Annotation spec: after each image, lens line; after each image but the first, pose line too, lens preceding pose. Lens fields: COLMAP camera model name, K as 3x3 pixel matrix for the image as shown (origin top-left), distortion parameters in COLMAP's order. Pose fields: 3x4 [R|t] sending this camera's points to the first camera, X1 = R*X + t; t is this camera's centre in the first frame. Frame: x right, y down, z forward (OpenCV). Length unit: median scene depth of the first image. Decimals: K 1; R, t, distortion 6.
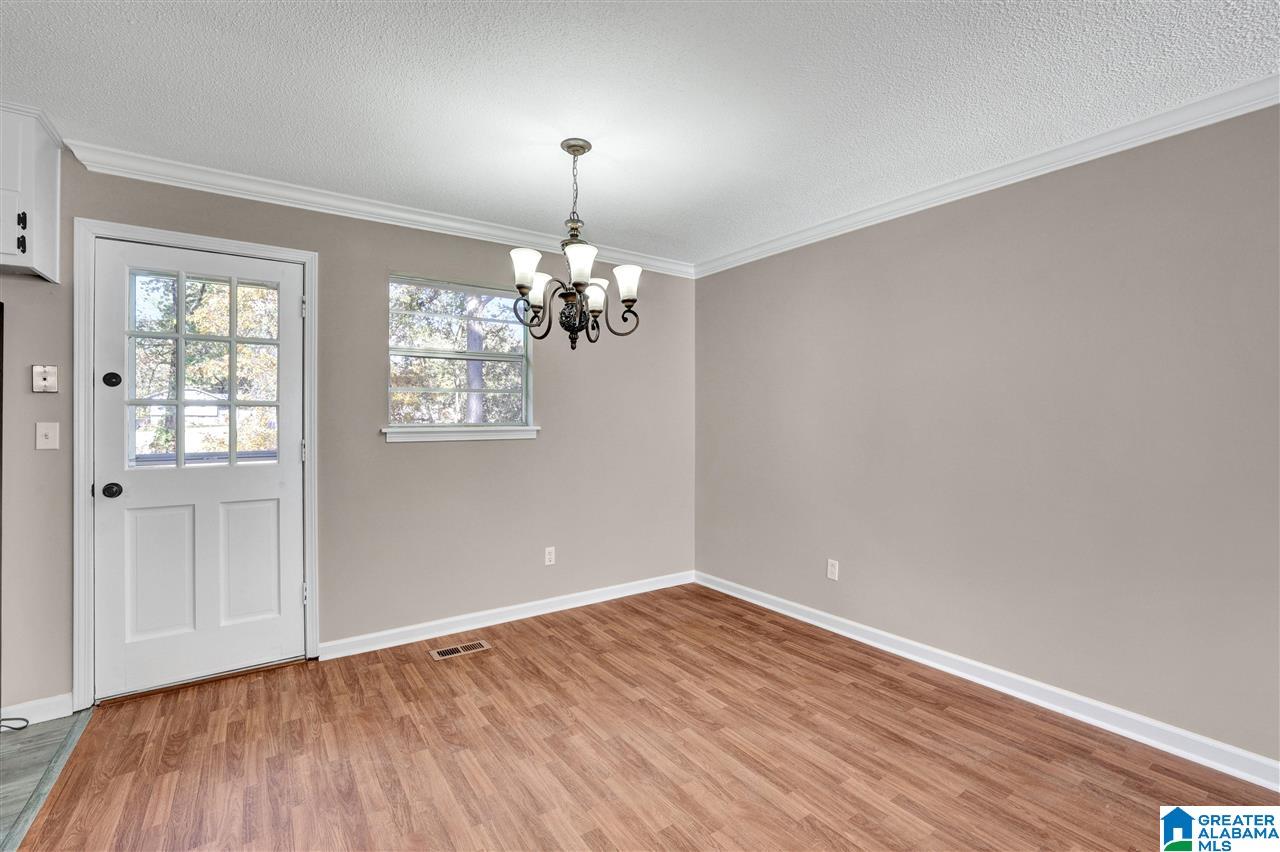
lens RADIAL K [[560.7, 0, 633.8], [0, 560.7, 431.4], [0, 0, 1]] dist [-0.026589, 0.006311]
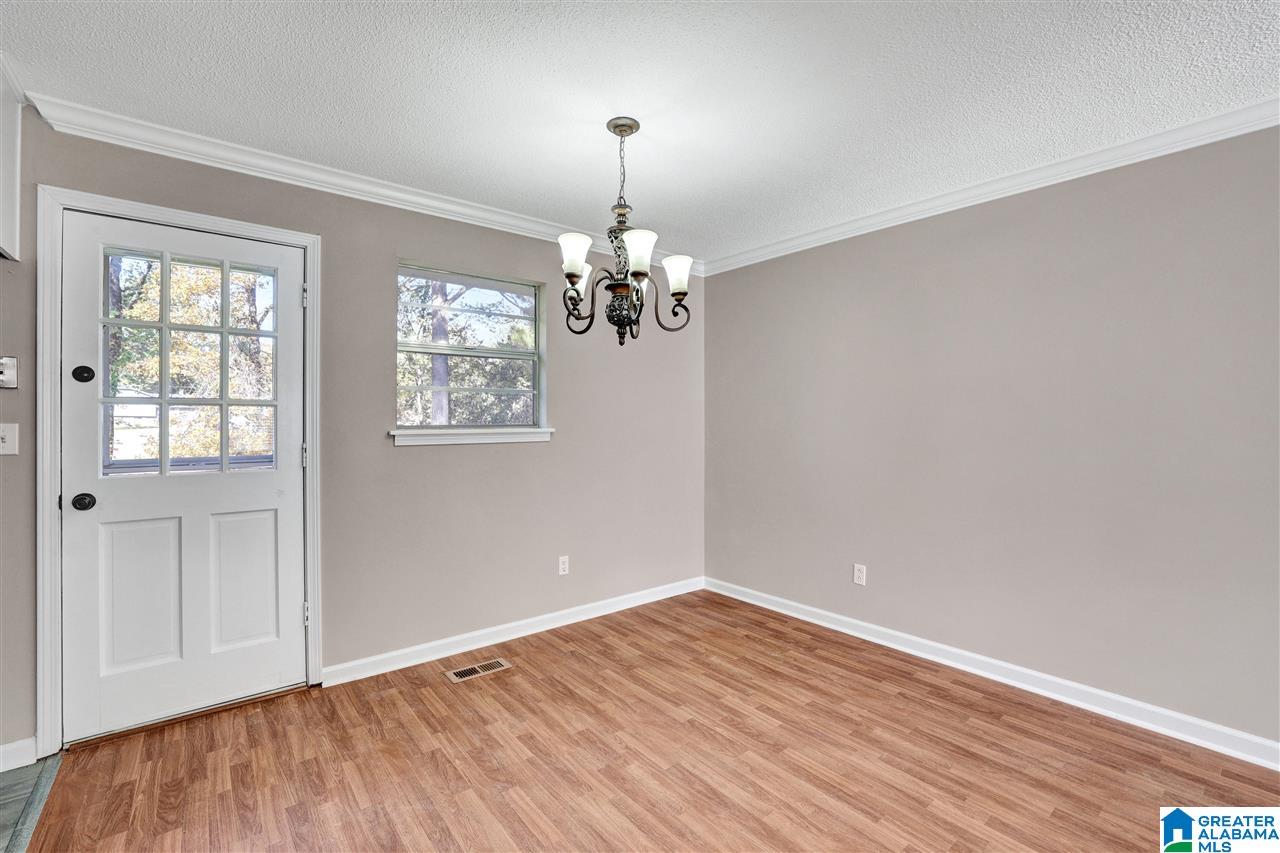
lens RADIAL K [[560.7, 0, 641.5], [0, 560.7, 433.8], [0, 0, 1]] dist [-0.026589, 0.006311]
pose [[0.997355, 0.000017, 0.072682, -0.139074], [-0.000140, 0.999999, 0.001688, -0.002070], [-0.072682, -0.001694, 0.997354, 0.074510]]
